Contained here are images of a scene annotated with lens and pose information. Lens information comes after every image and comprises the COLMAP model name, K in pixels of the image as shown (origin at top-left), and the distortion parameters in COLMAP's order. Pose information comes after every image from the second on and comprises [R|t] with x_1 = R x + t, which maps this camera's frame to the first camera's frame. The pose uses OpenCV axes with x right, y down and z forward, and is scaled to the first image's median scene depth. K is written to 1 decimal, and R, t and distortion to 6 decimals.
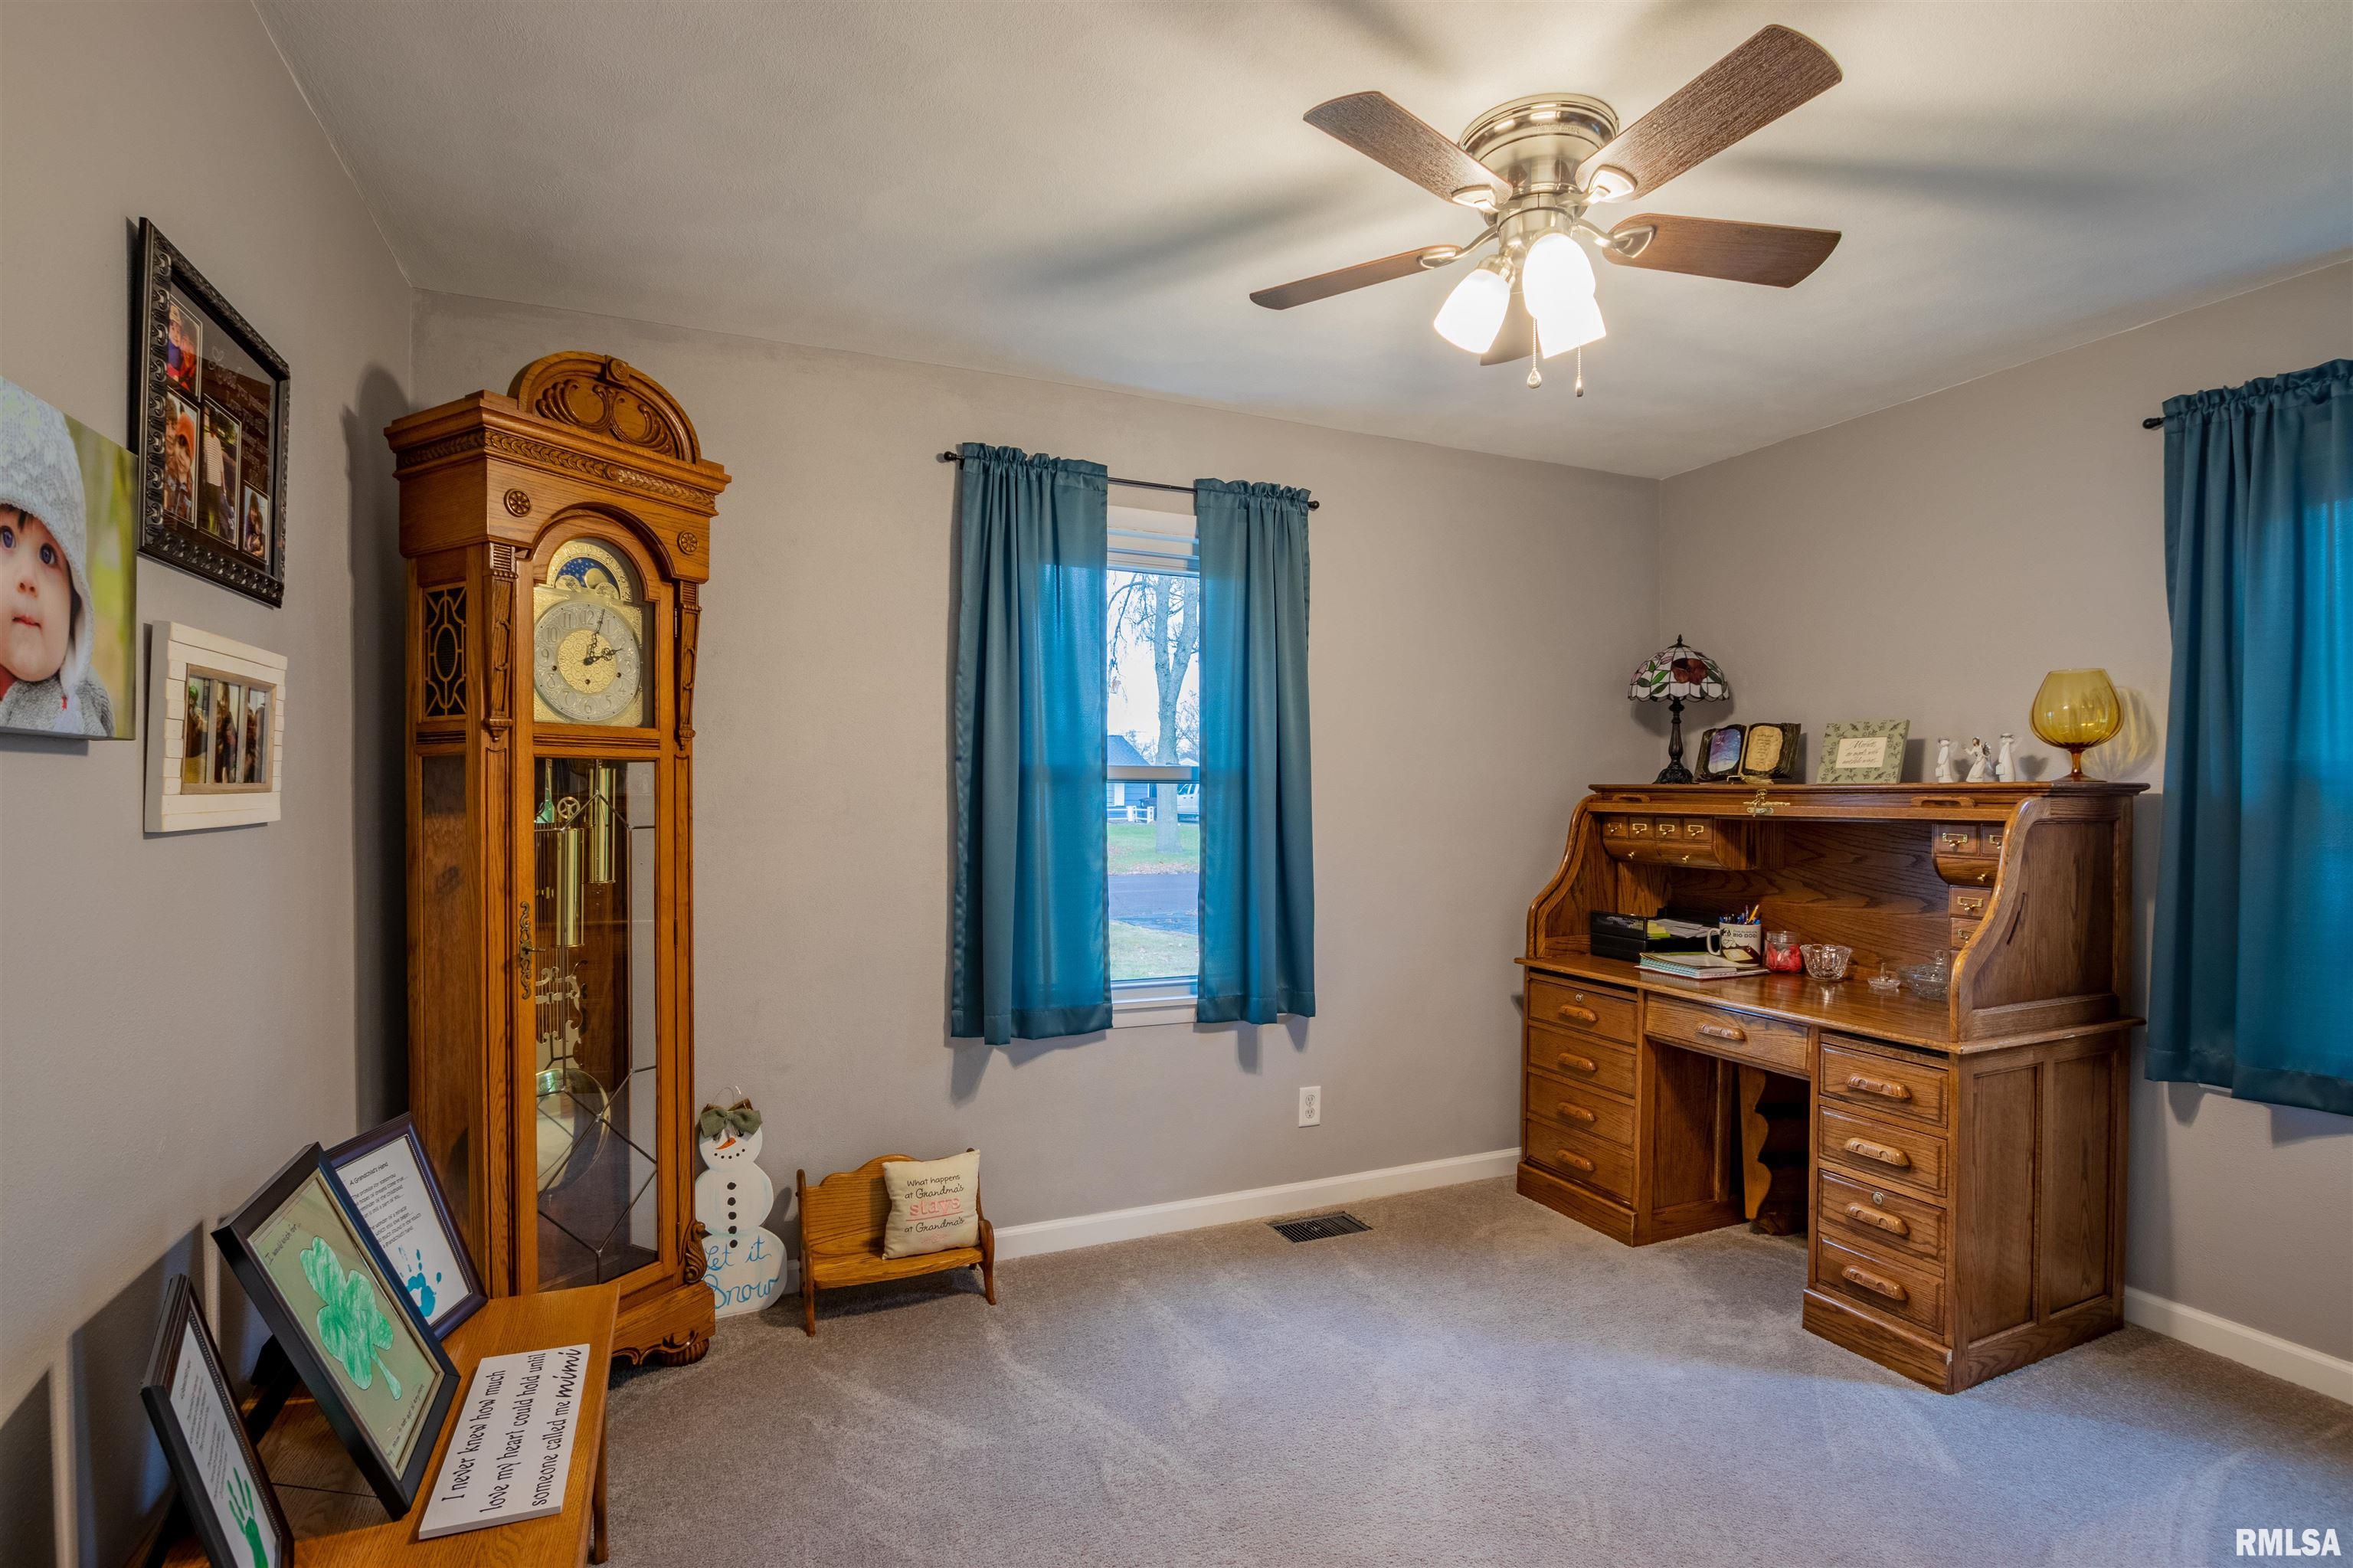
lens RADIAL K [[1098.8, 0, 1168.9], [0, 1098.8, 782.6], [0, 0, 1]] dist [-0.029530, 0.001174]
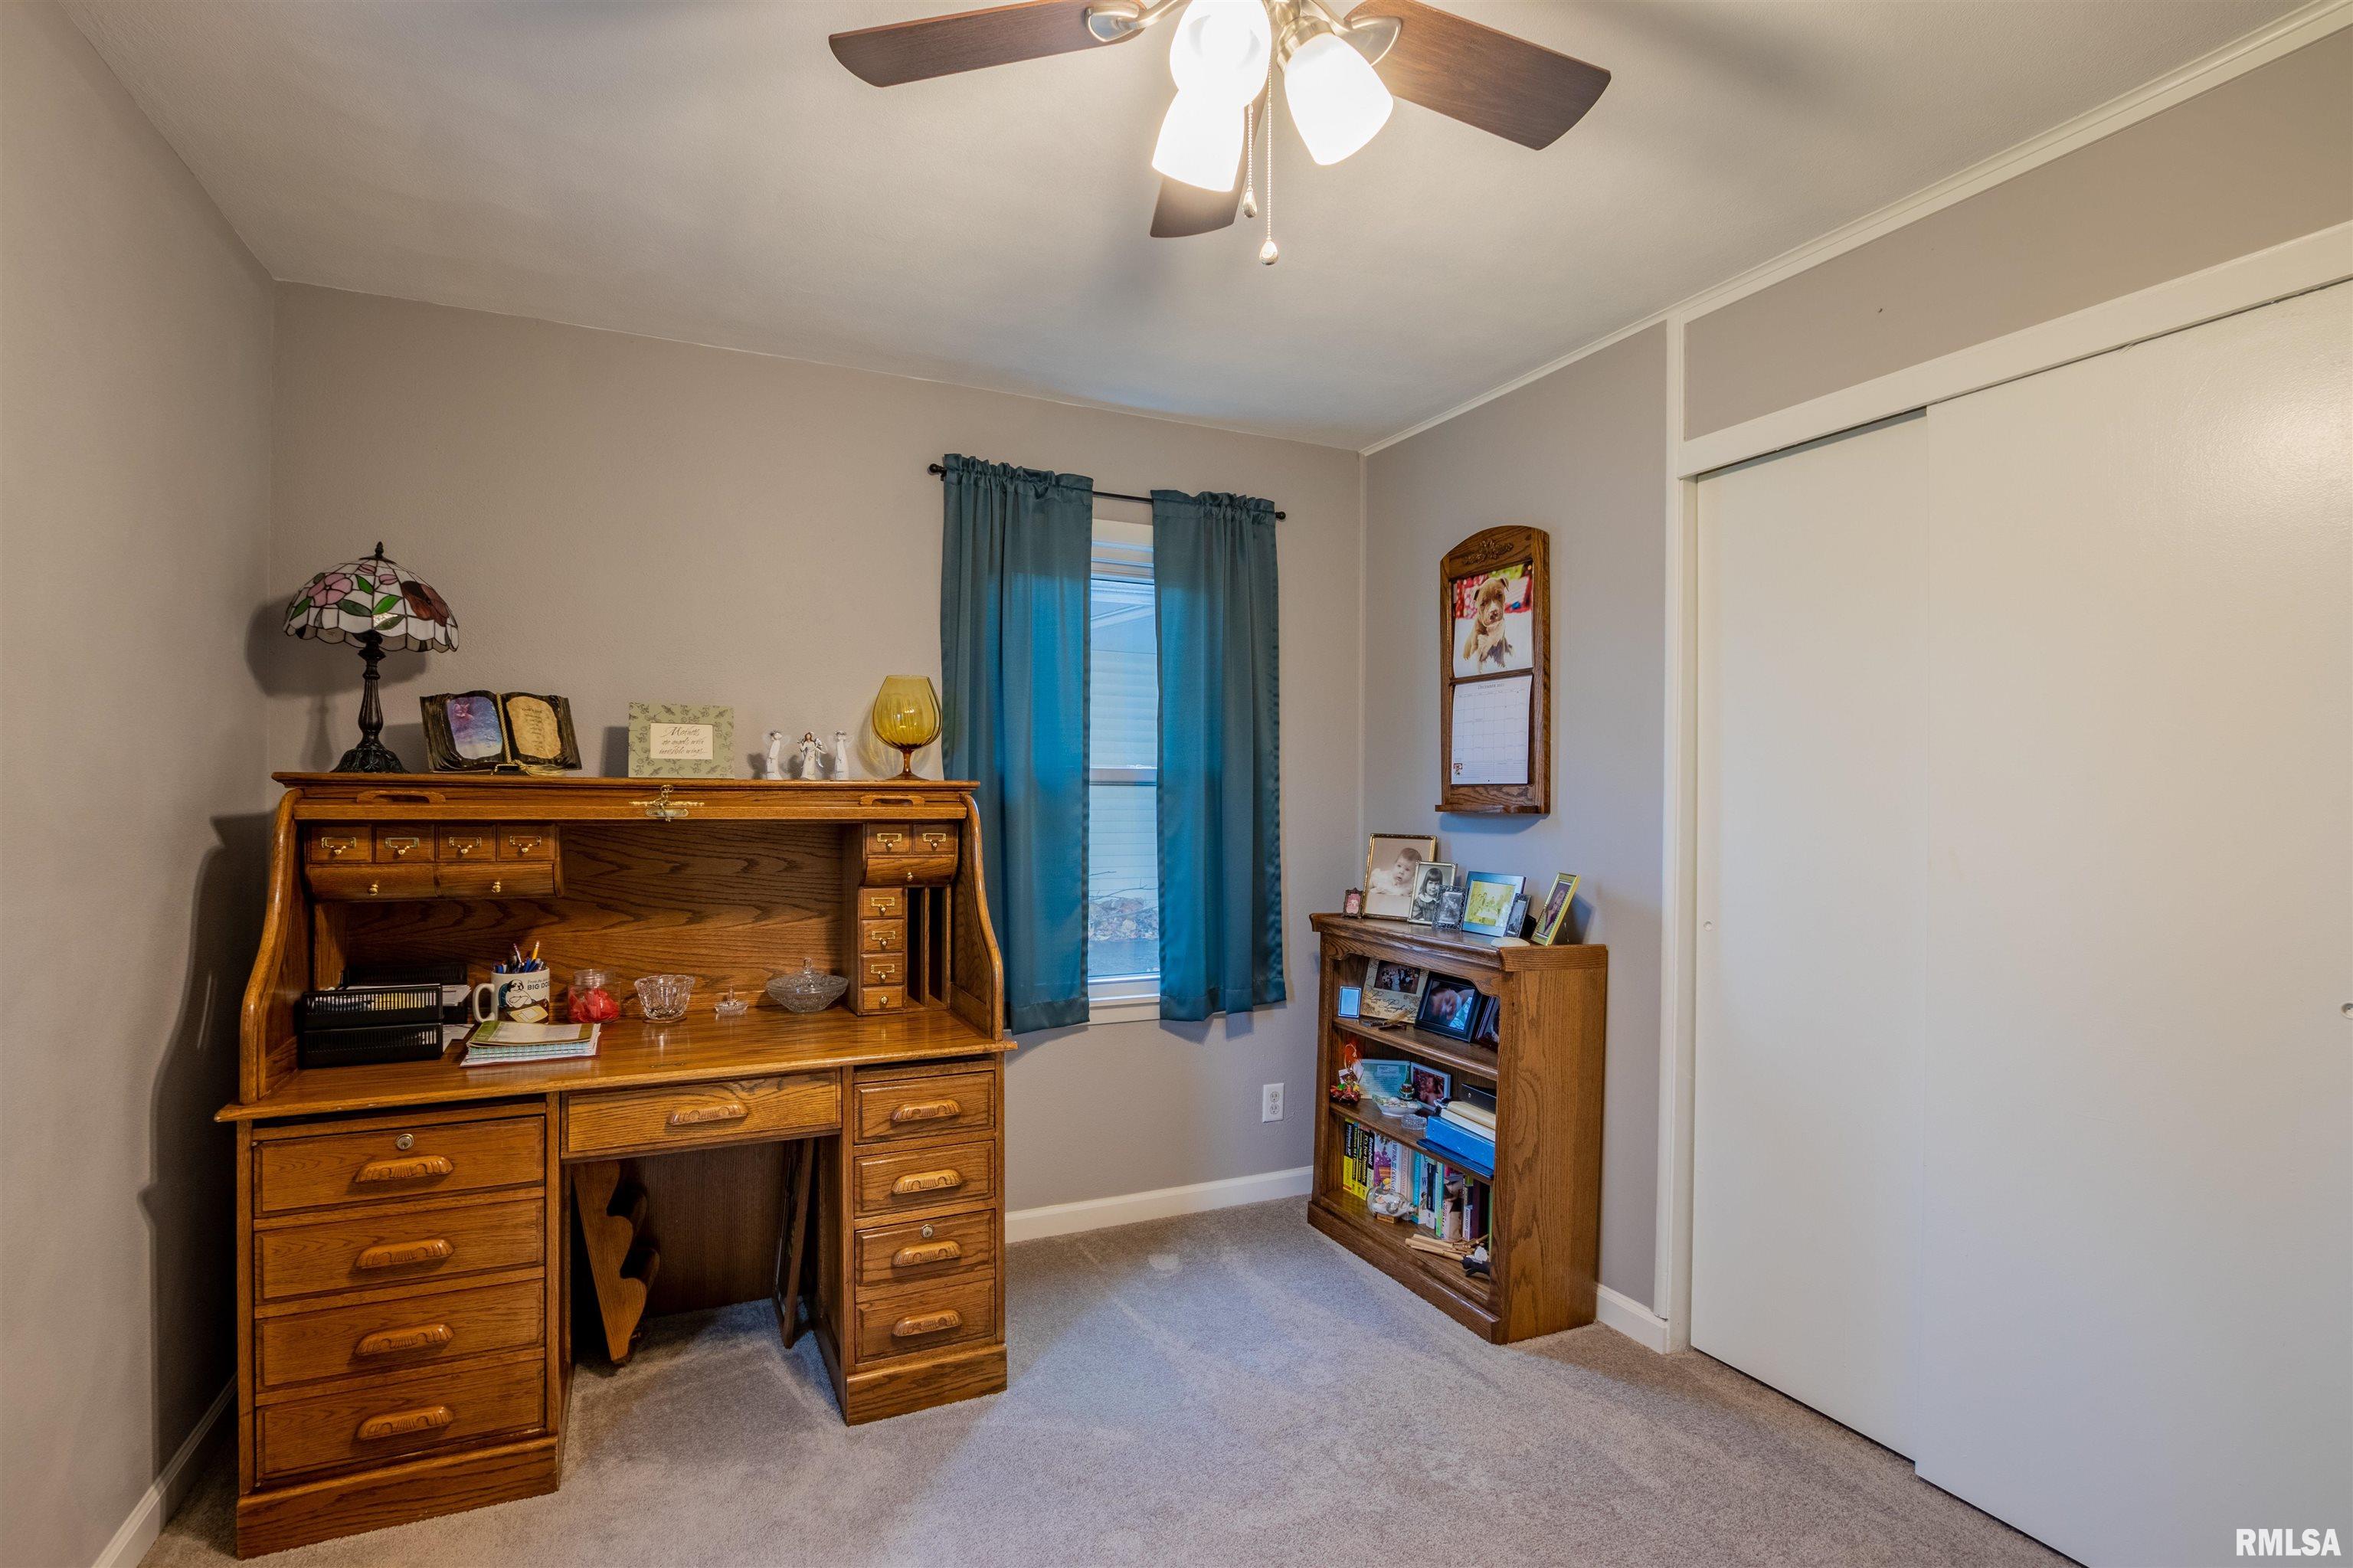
lens RADIAL K [[1098.8, 0, 1178.2], [0, 1098.8, 794.5], [0, 0, 1]] dist [-0.029530, 0.001174]
pose [[-0.032062, -0.004793, 0.999474, -0.219971], [-0.016856, 0.999849, 0.004254, 0.003516], [-0.999344, -0.016711, -0.032138, 0.645262]]
